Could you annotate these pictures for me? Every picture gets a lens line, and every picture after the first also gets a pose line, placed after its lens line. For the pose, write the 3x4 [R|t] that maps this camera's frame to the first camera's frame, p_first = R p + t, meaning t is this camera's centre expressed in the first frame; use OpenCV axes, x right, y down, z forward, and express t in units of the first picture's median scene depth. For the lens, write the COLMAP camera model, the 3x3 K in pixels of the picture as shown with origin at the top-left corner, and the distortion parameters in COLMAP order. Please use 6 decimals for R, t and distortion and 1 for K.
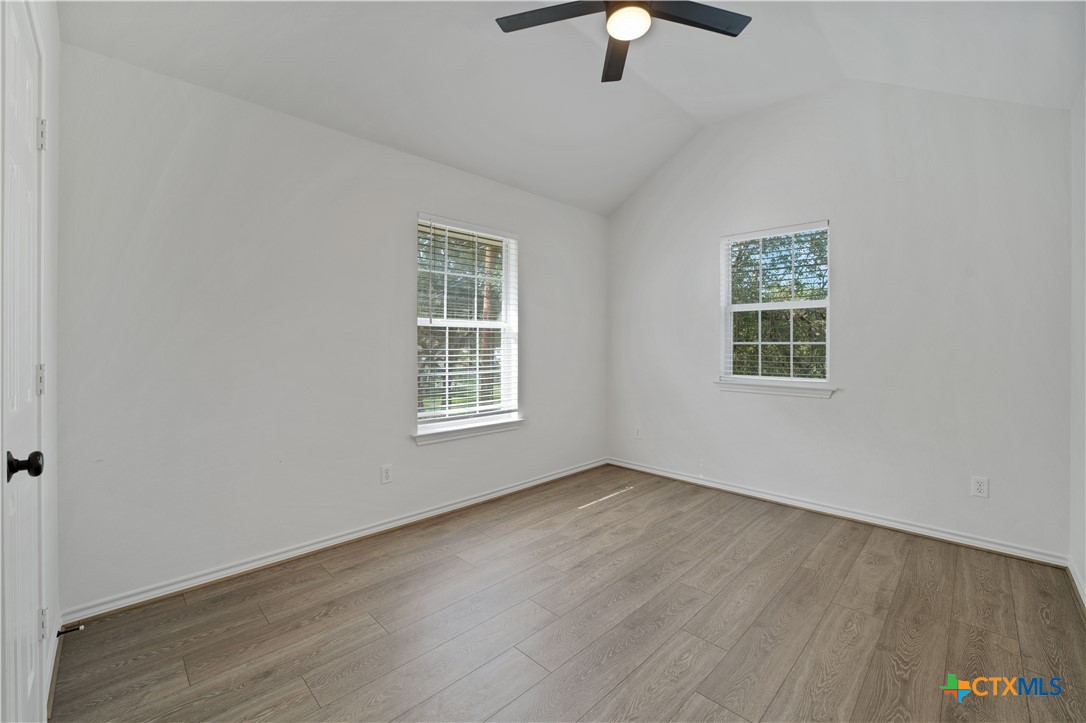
lens RADIAL K [[432.7, 0, 546.2], [0, 432.7, 368.9], [0, 0, 1]] dist [-0.023770, 0.000482]
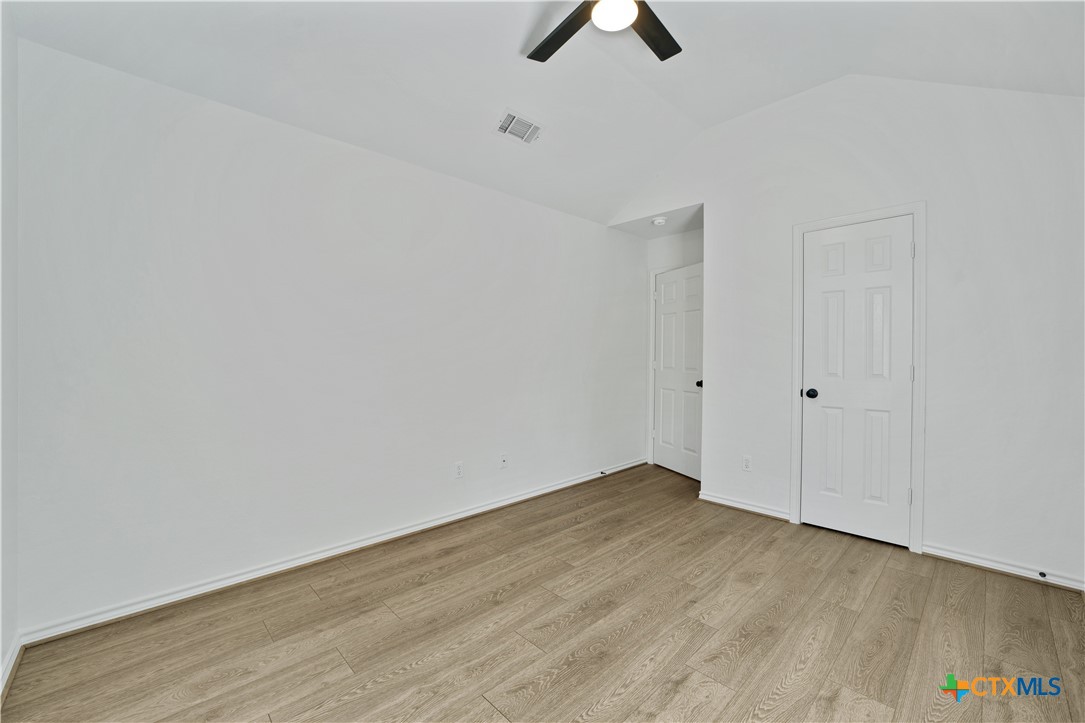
lens RADIAL K [[432.3, 0, 545.7], [0, 432.3, 368.9], [0, 0, 1]] dist [-0.023770, 0.000482]
pose [[-0.999680, -0.002942, 0.025121, 0.320507], [-0.001033, 0.997130, 0.075703, -0.099951], [-0.025272, 0.075652, -0.996814, 1.954260]]
